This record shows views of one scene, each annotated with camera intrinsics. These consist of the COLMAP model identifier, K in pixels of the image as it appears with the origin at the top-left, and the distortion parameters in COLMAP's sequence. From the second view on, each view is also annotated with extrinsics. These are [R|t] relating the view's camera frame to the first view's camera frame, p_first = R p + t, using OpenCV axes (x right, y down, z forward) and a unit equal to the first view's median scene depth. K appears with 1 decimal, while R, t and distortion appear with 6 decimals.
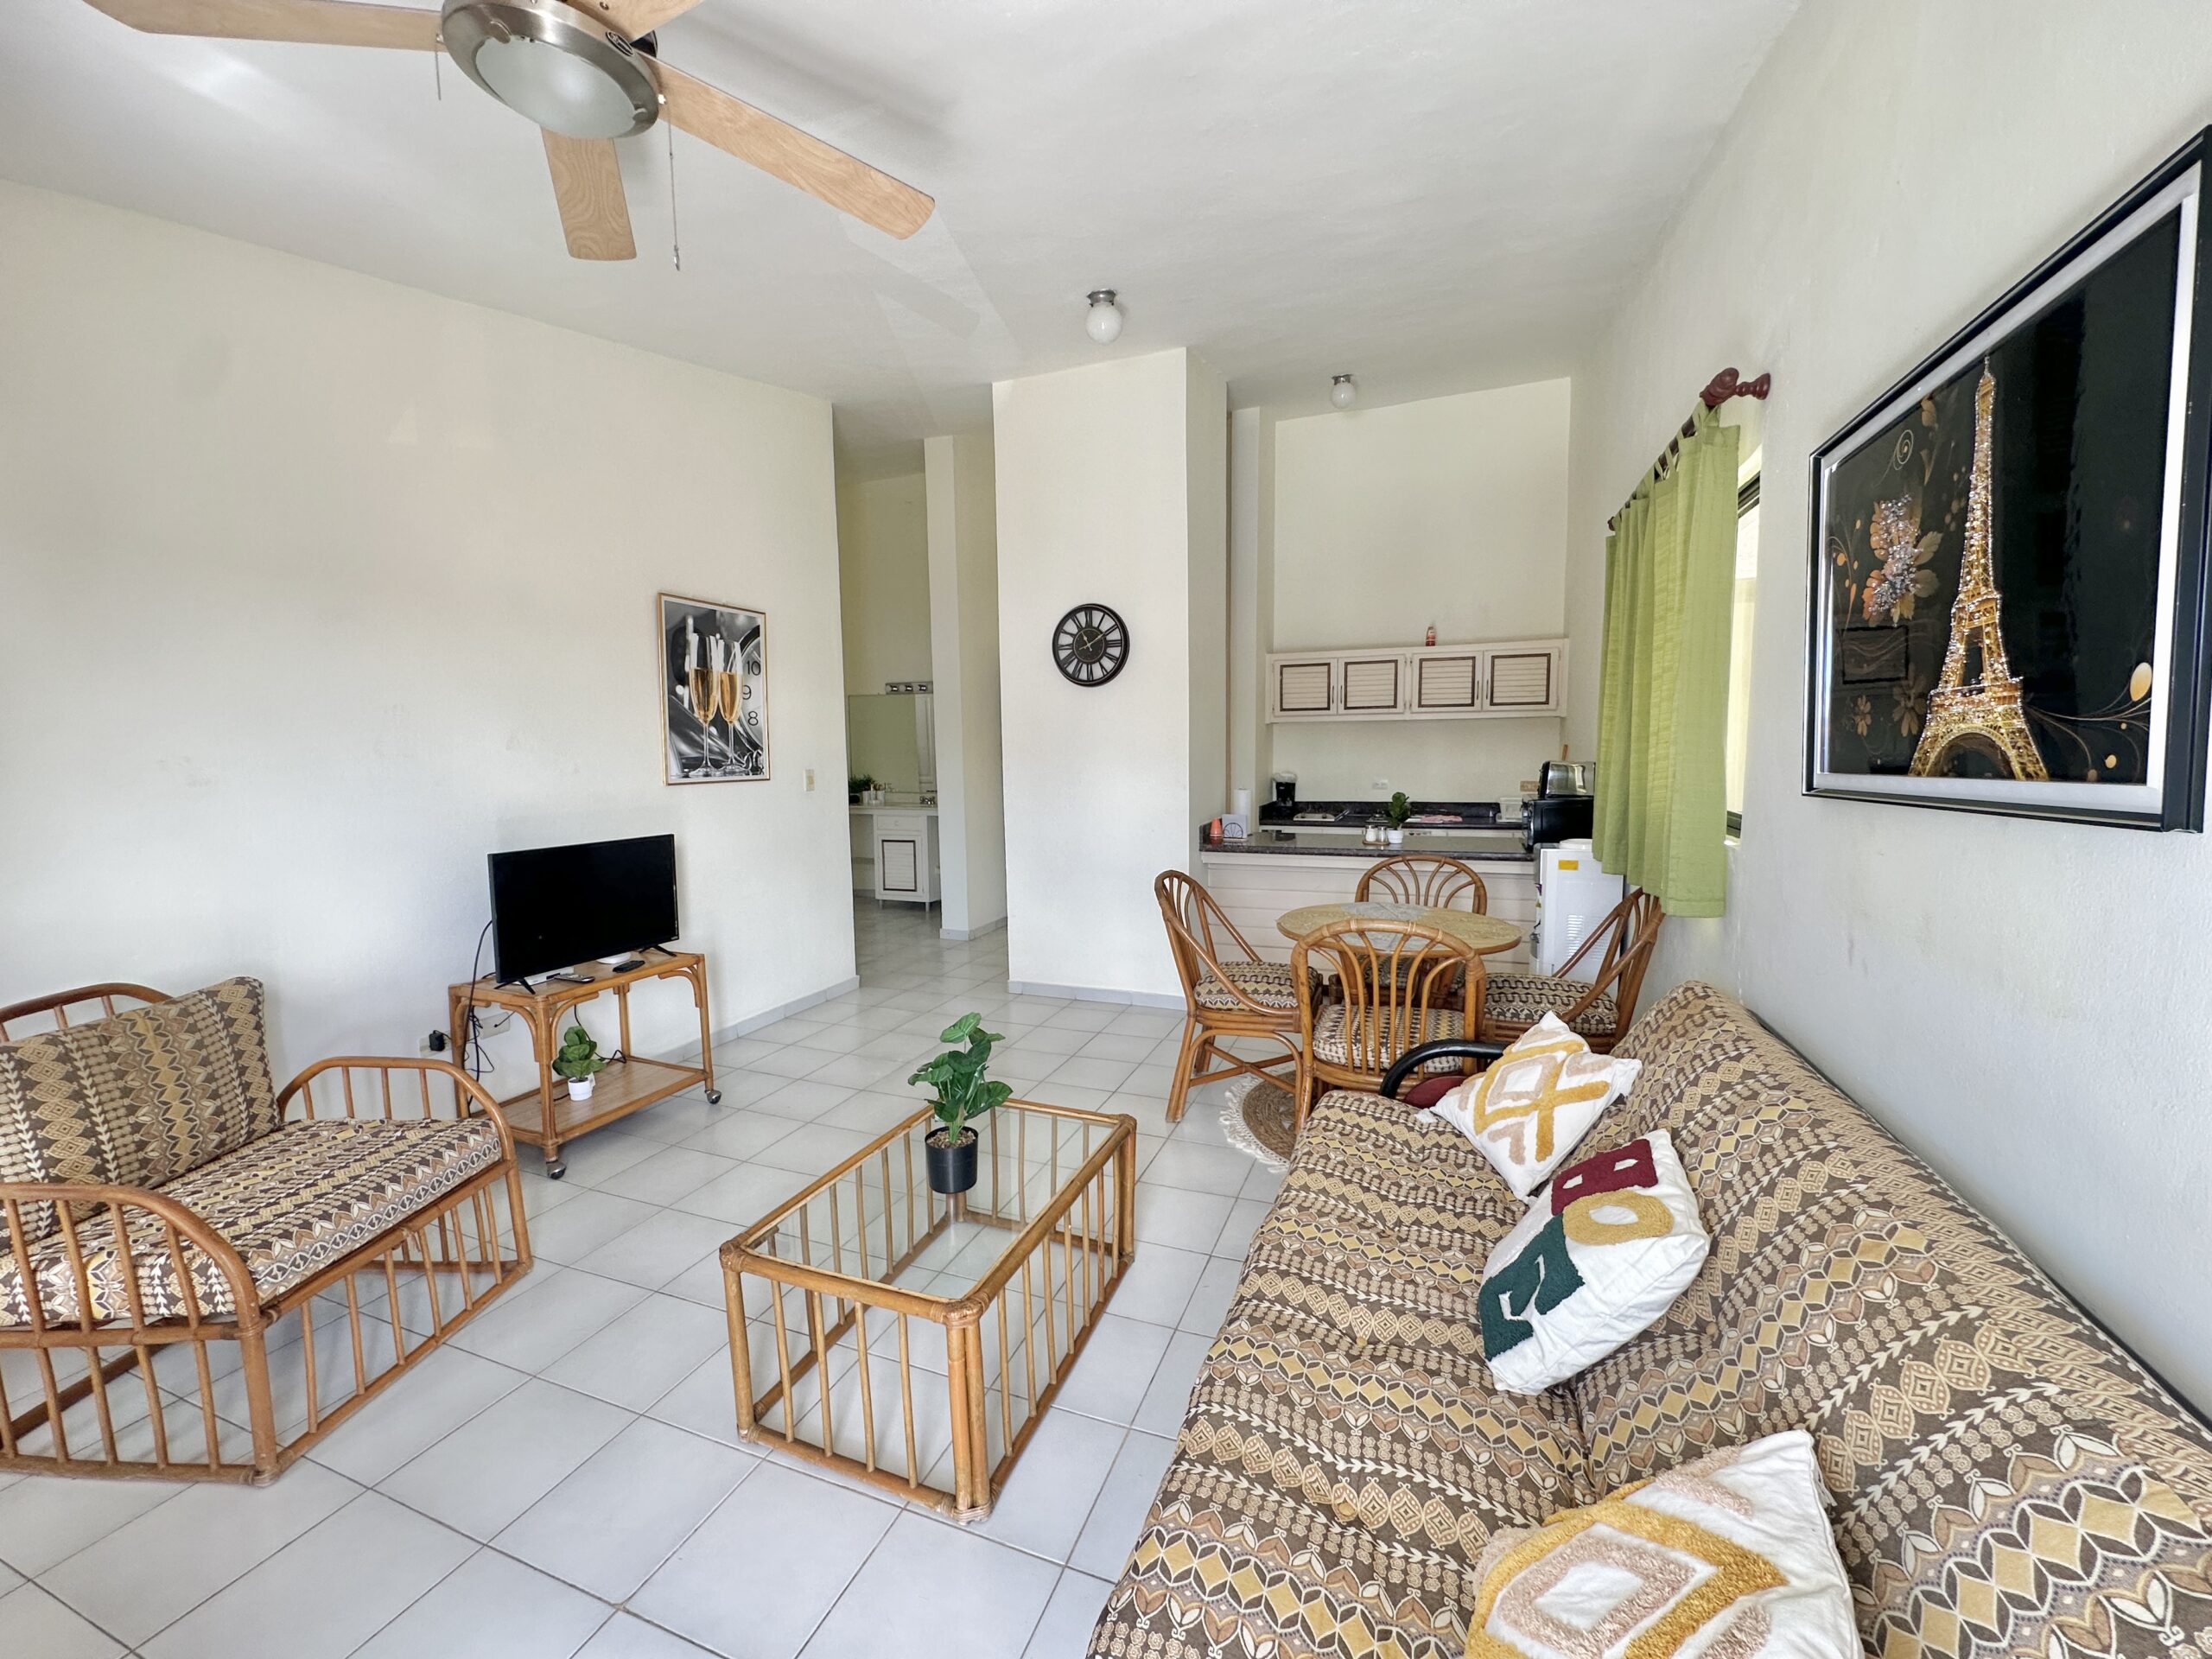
lens RADIAL K [[881.7, 0, 1104.0], [0, 881.7, 828.6], [0, 0, 1]] dist [-0.004142, 0.000513]
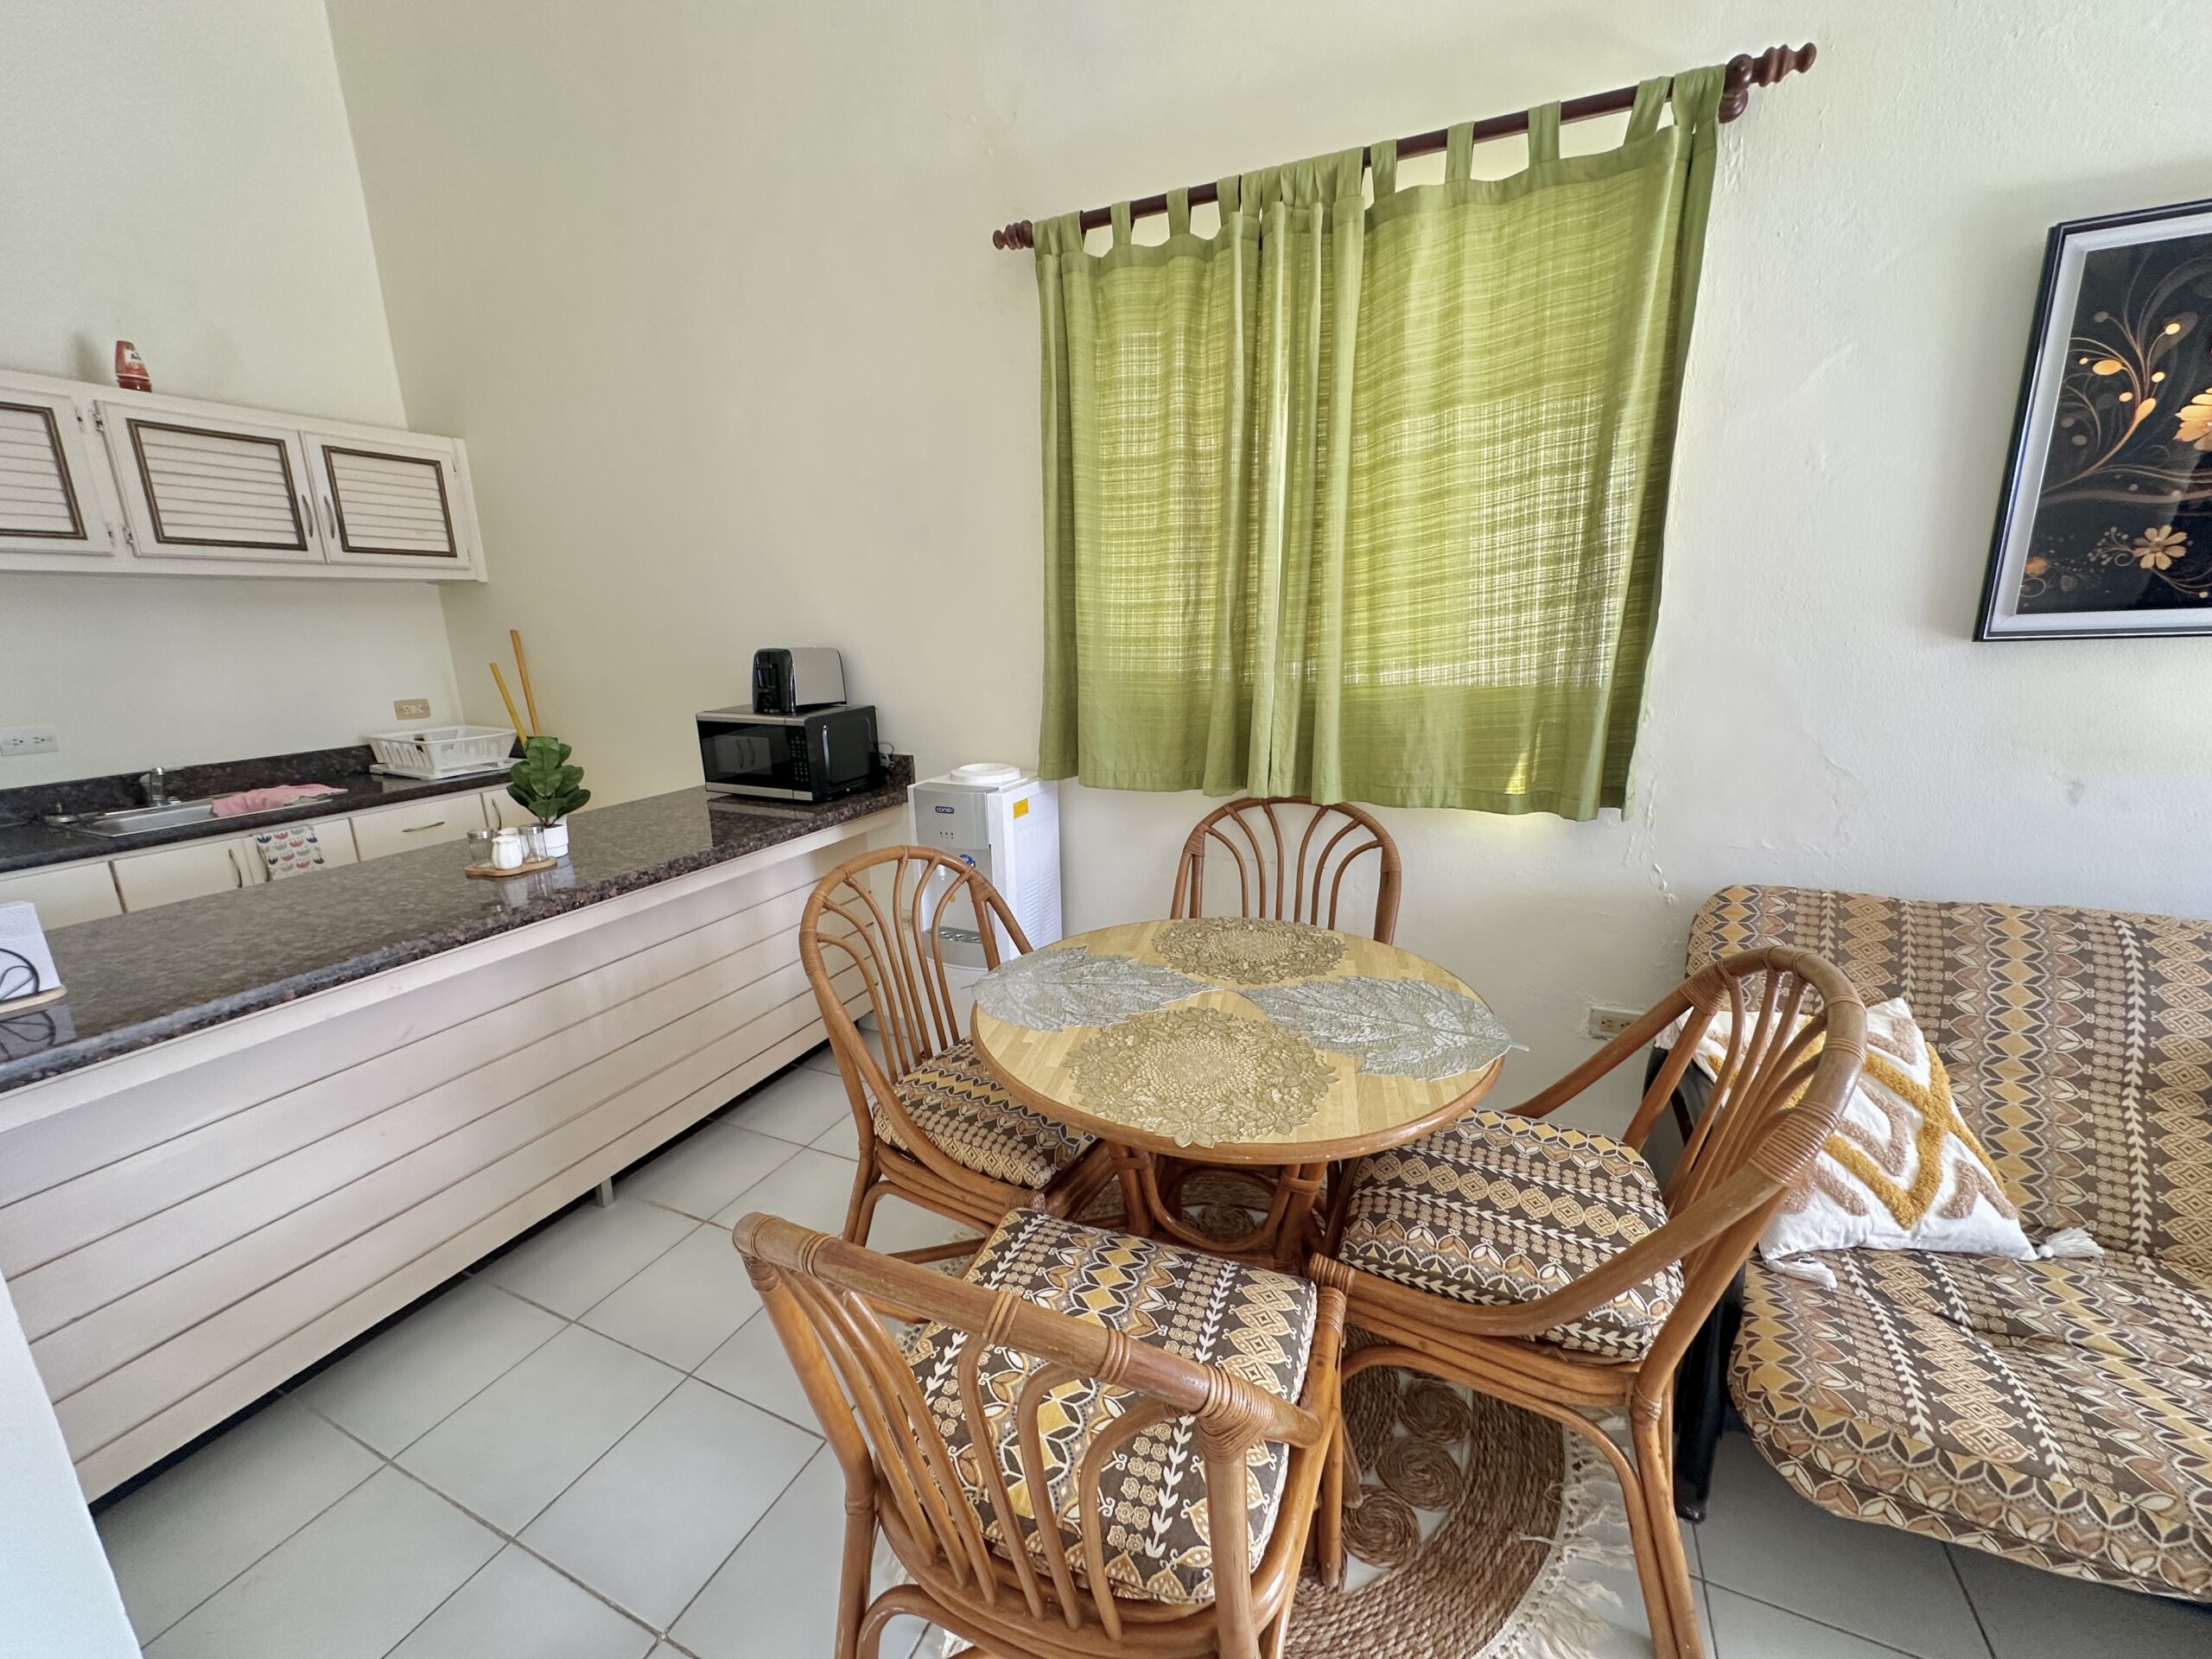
lens RADIAL K [[881.7, 0, 1109.5], [0, 881.7, 829.7], [0, 0, 1]] dist [-0.004142, 0.000513]
pose [[0.061557, -0.222113, 0.973076, -0.050105], [0.116563, 0.969853, 0.214004, -0.043845], [-0.991274, 0.100251, 0.085592, 0.546713]]
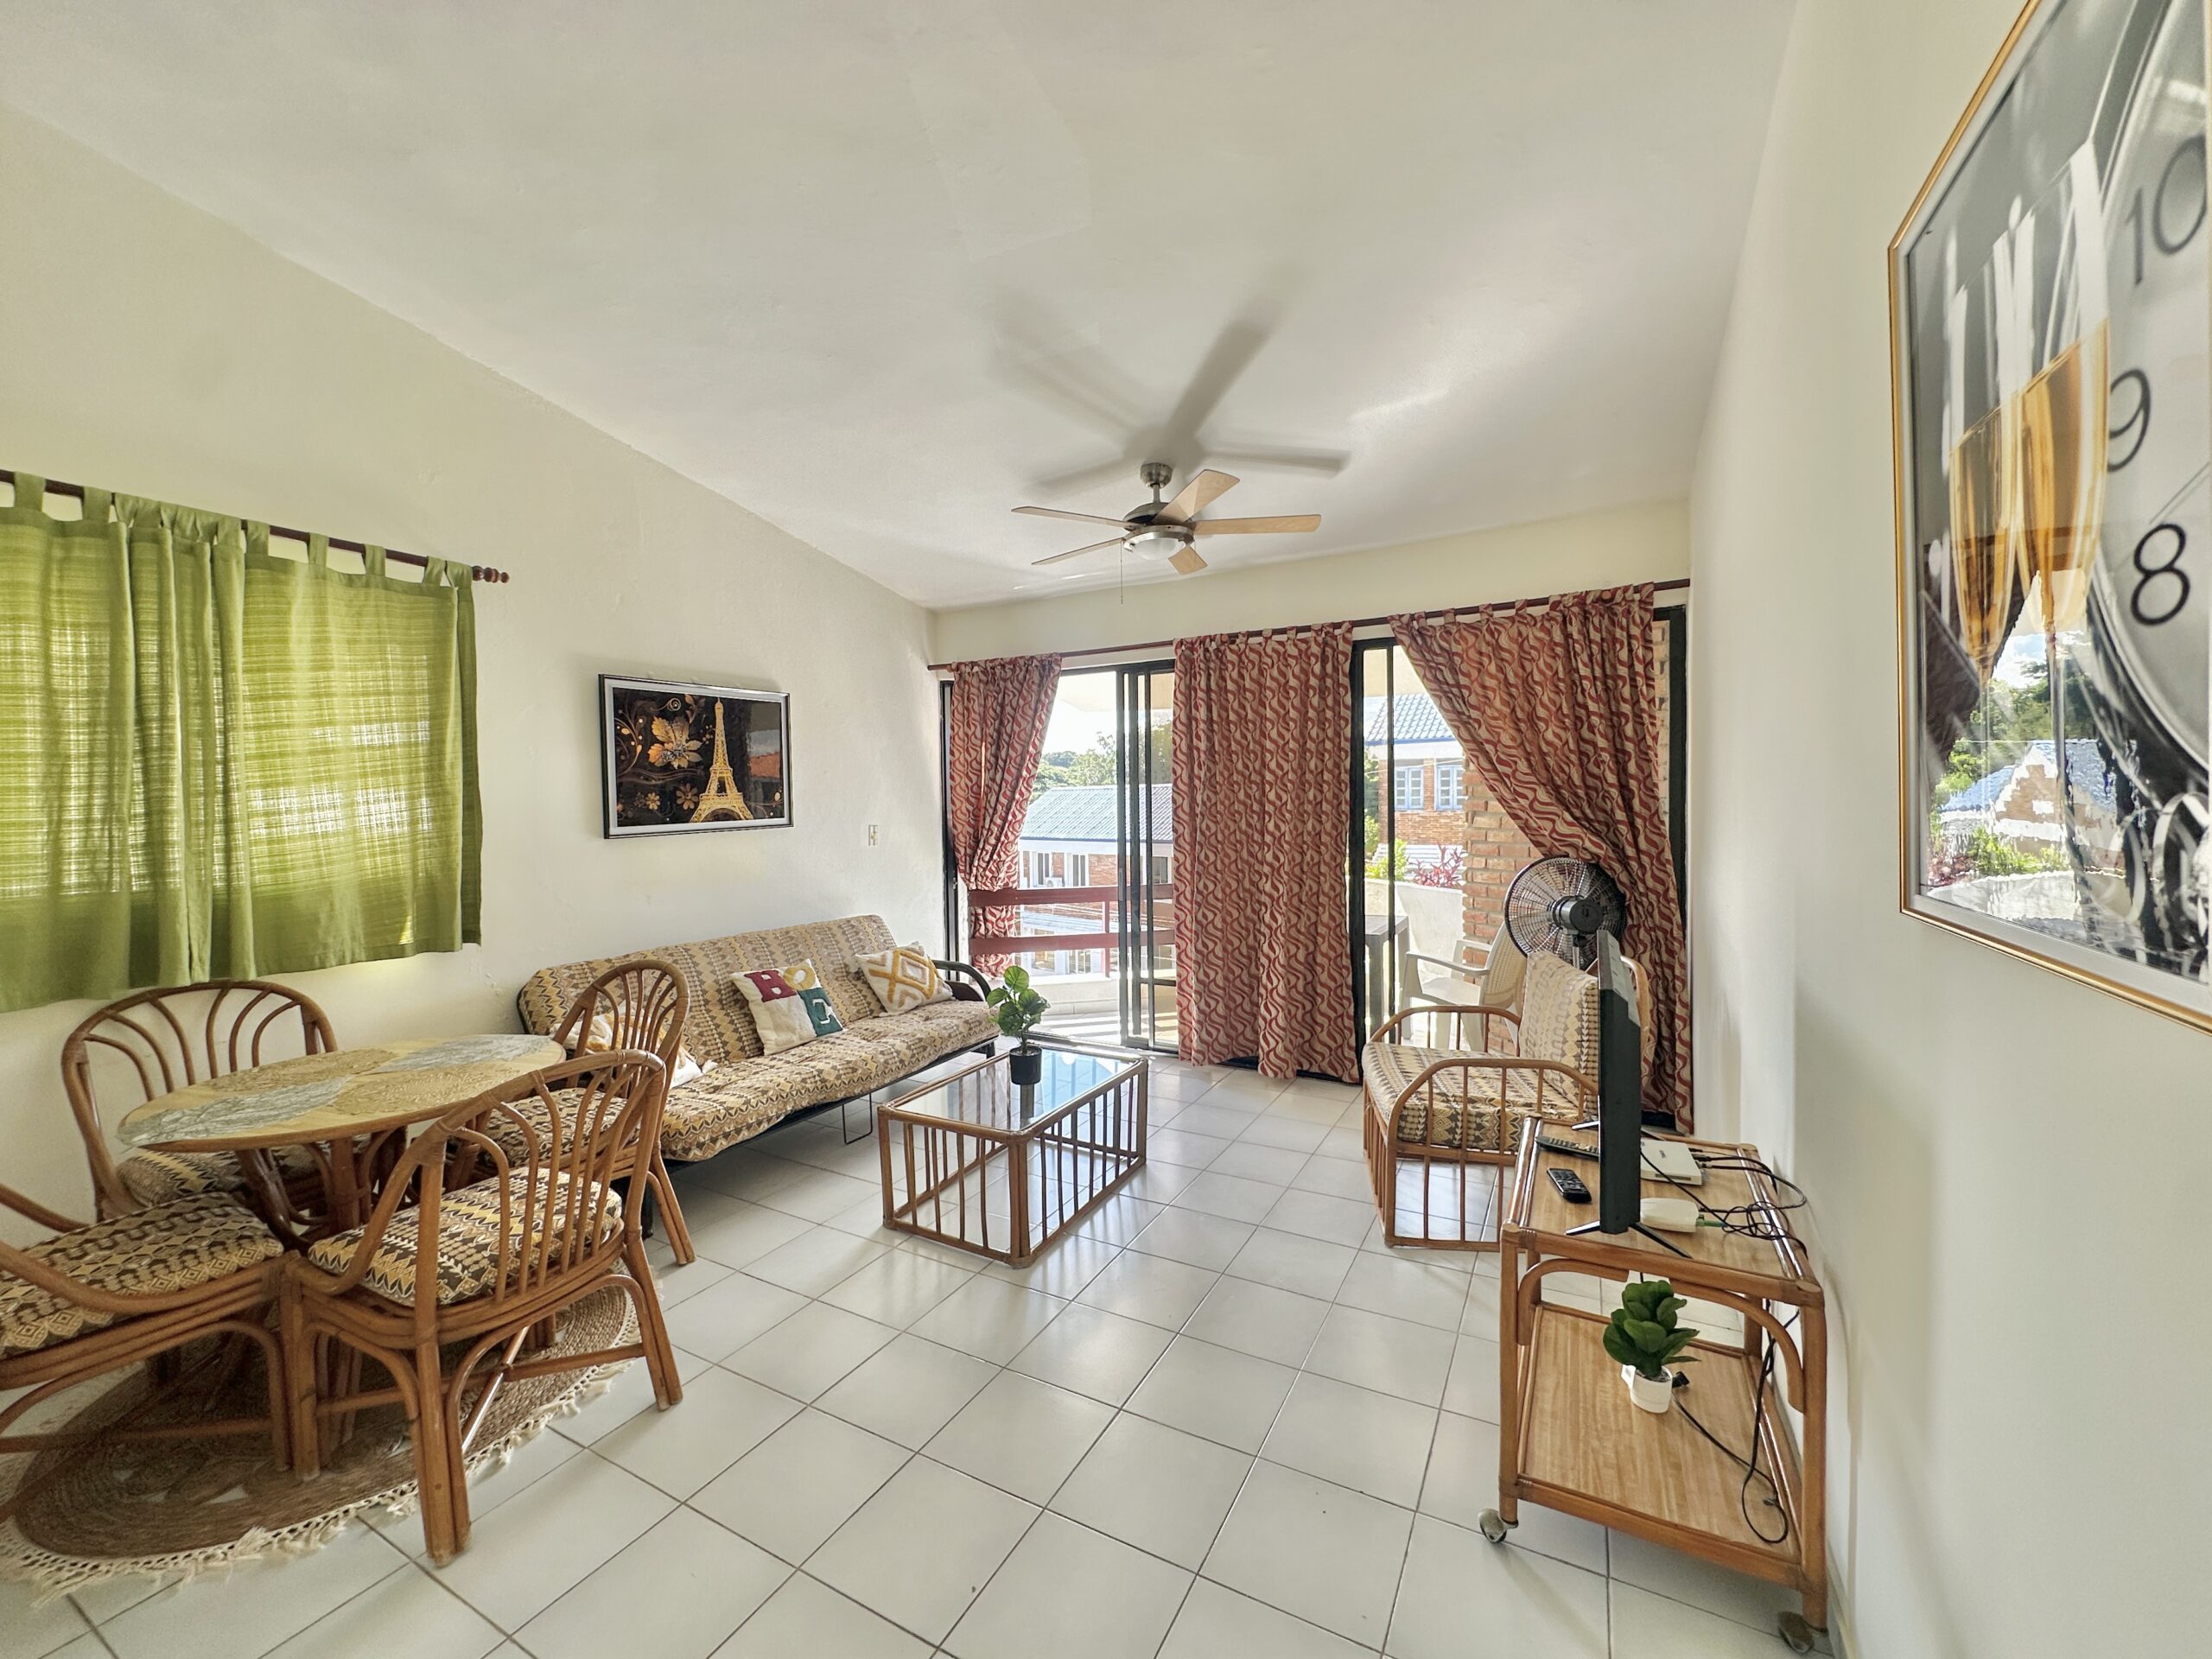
lens RADIAL K [[881.7, 0, 1100.4], [0, 881.7, 828.5], [0, 0, 1]] dist [-0.004142, 0.000513]
pose [[-0.990385, 0.022421, 0.136508, -0.177713], [0.039152, 0.991863, 0.121141, -0.078567], [-0.132681, 0.125321, -0.983204, 0.850260]]
